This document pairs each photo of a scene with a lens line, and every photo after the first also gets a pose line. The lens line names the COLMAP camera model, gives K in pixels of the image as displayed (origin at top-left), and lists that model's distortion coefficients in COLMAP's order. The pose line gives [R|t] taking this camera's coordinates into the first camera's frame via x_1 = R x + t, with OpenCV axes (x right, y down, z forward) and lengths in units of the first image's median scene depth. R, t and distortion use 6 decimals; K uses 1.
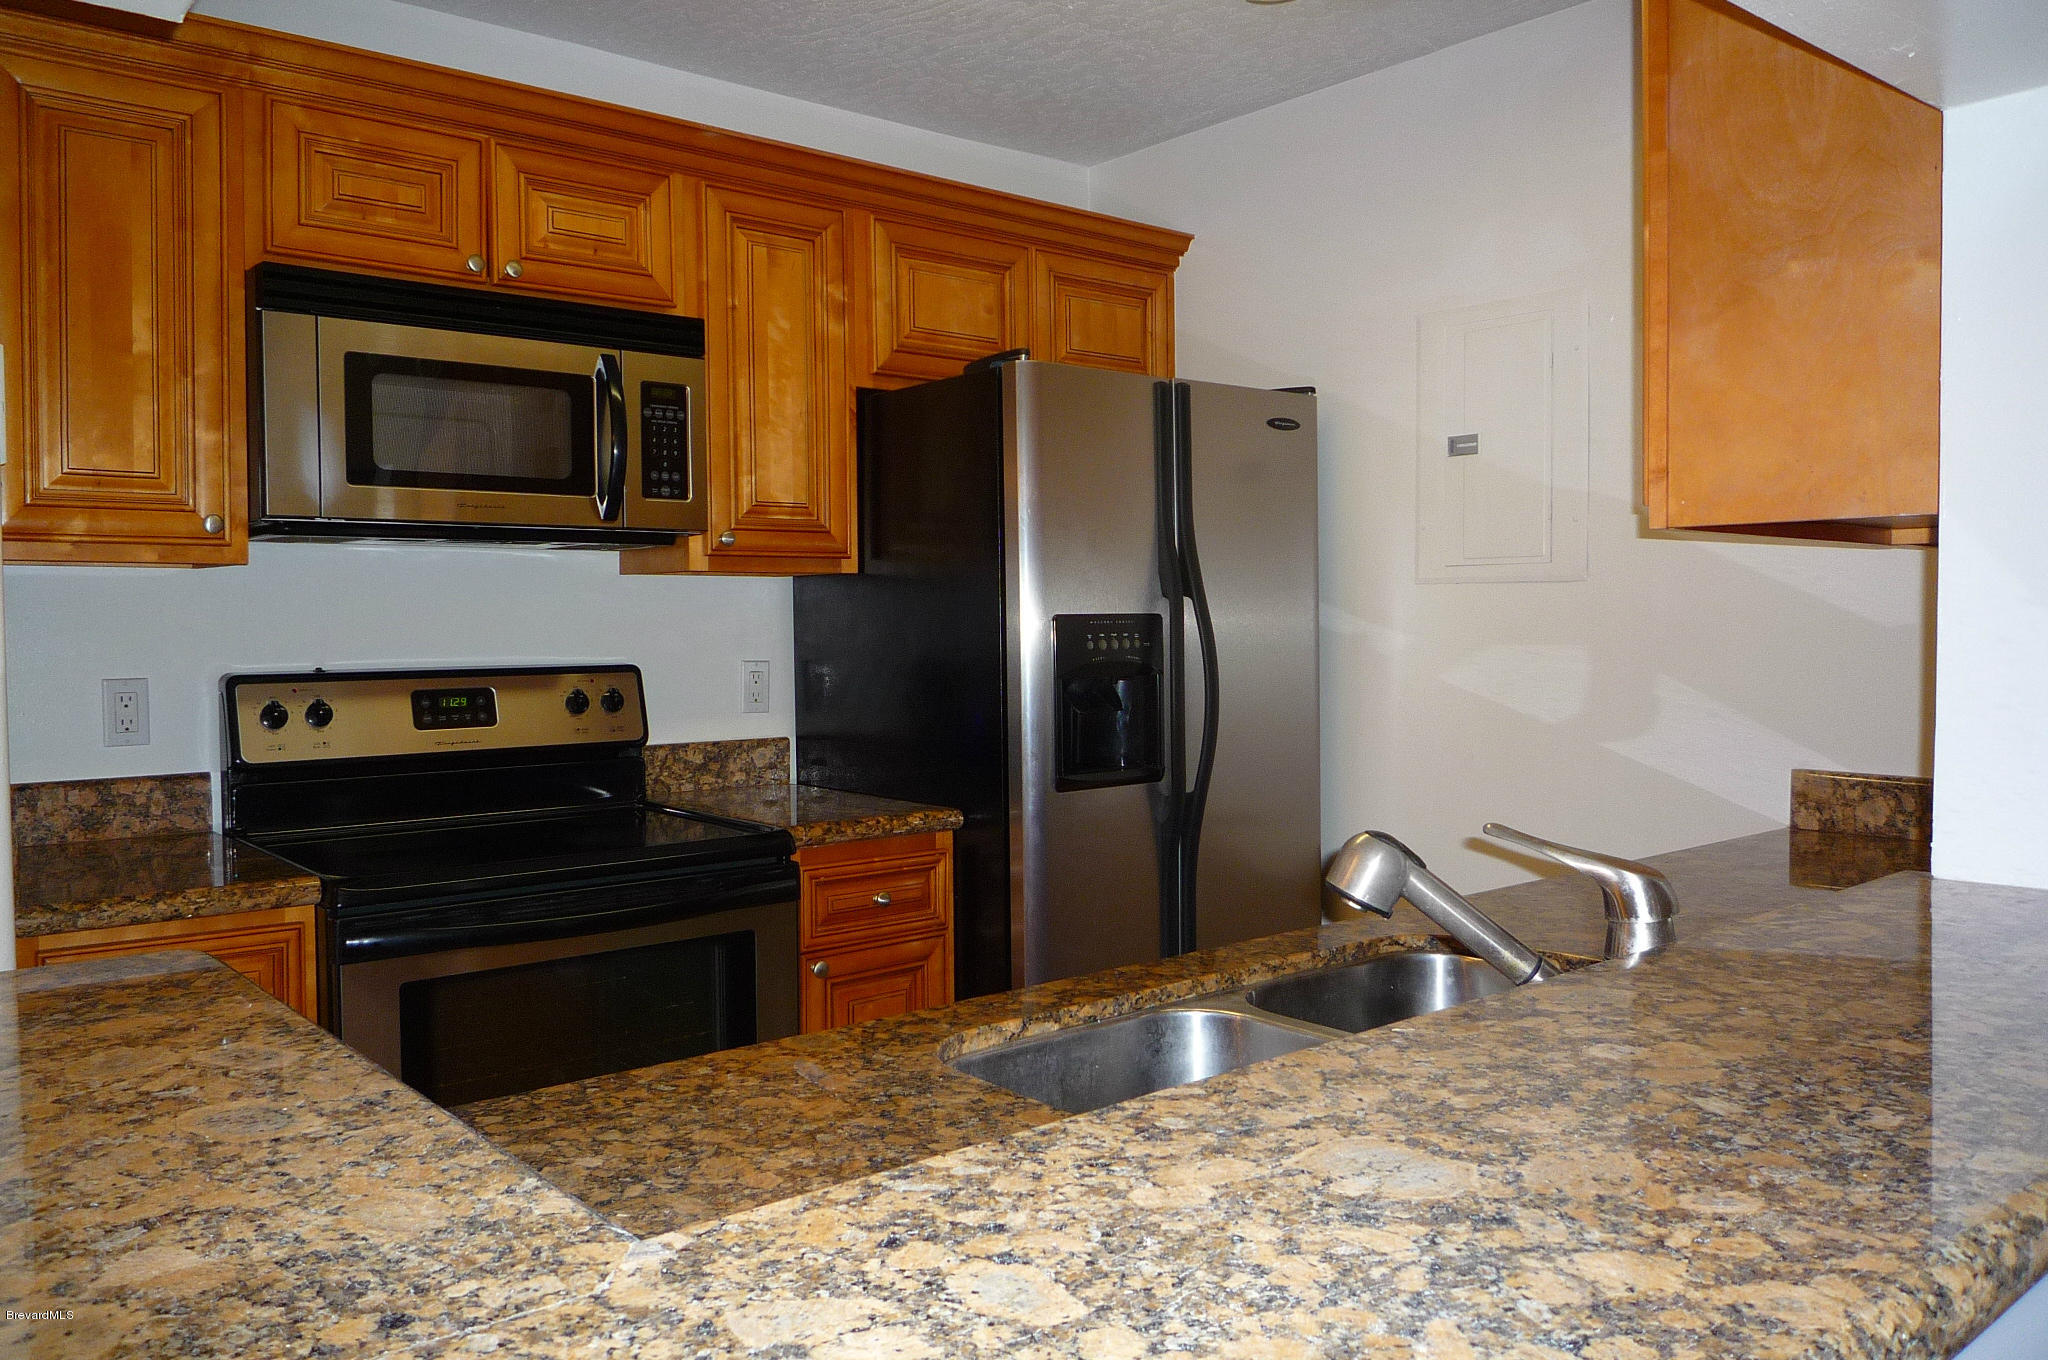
lens RADIAL K [[1525.3, 0, 1023.7], [0, 1525.3, 671.4], [0, 0, 1]] dist [0.004367, -0.040622]
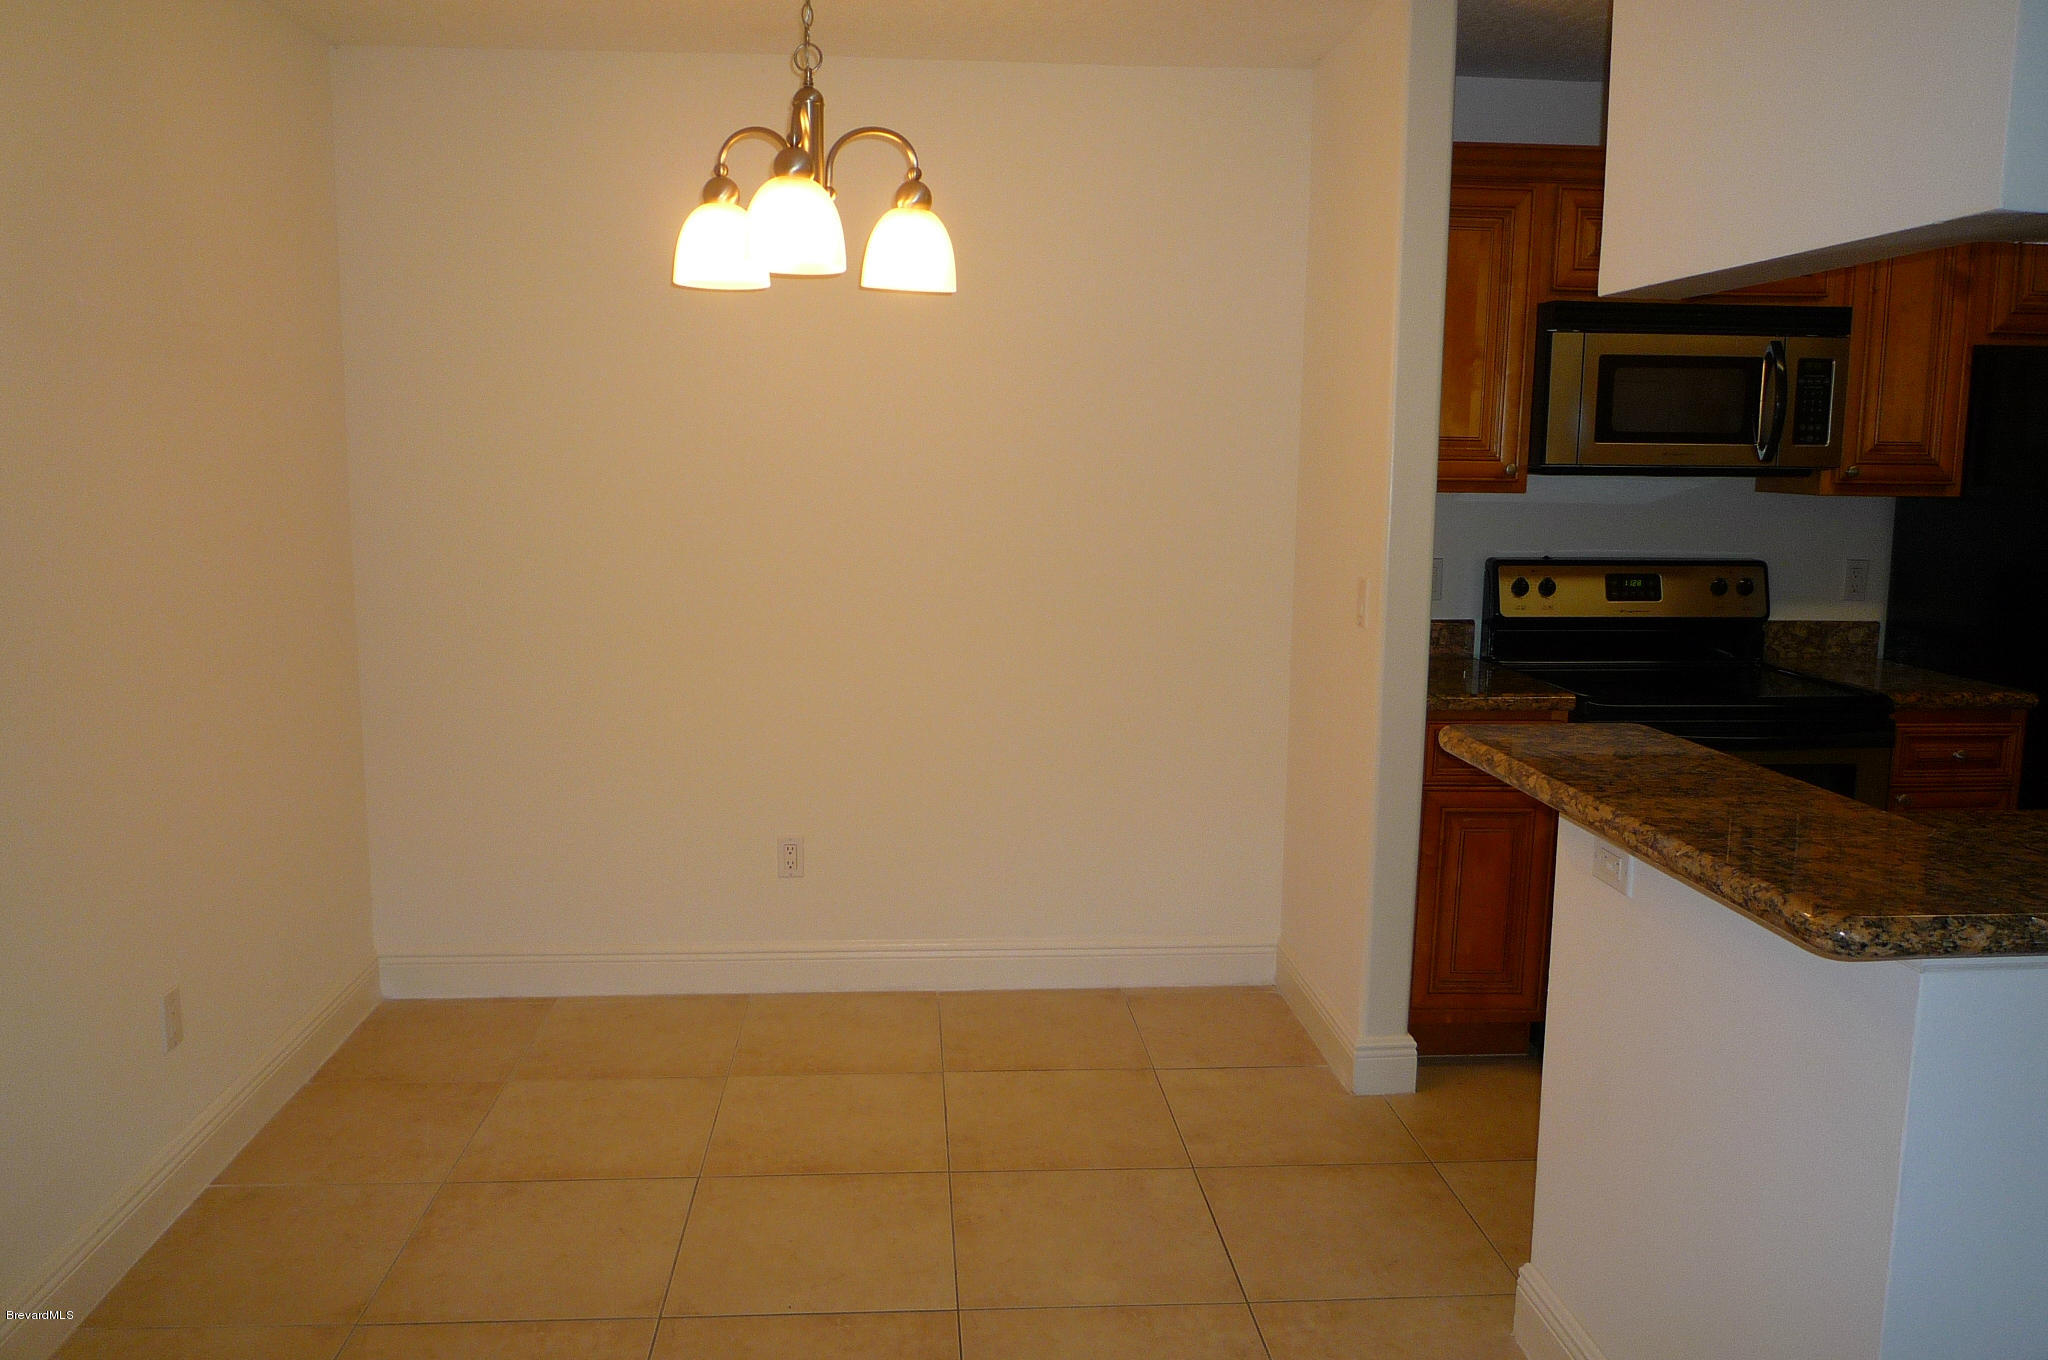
lens RADIAL K [[1525.3, 0, 1029.4], [0, 1525.3, 669.5], [0, 0, 1]] dist [0.004367, -0.040622]
pose [[0.816718, 0.095336, -0.569107, -0.010889], [-0.035534, 0.992695, 0.115300, -0.044433], [0.575941, -0.073945, 0.814140, -0.506456]]
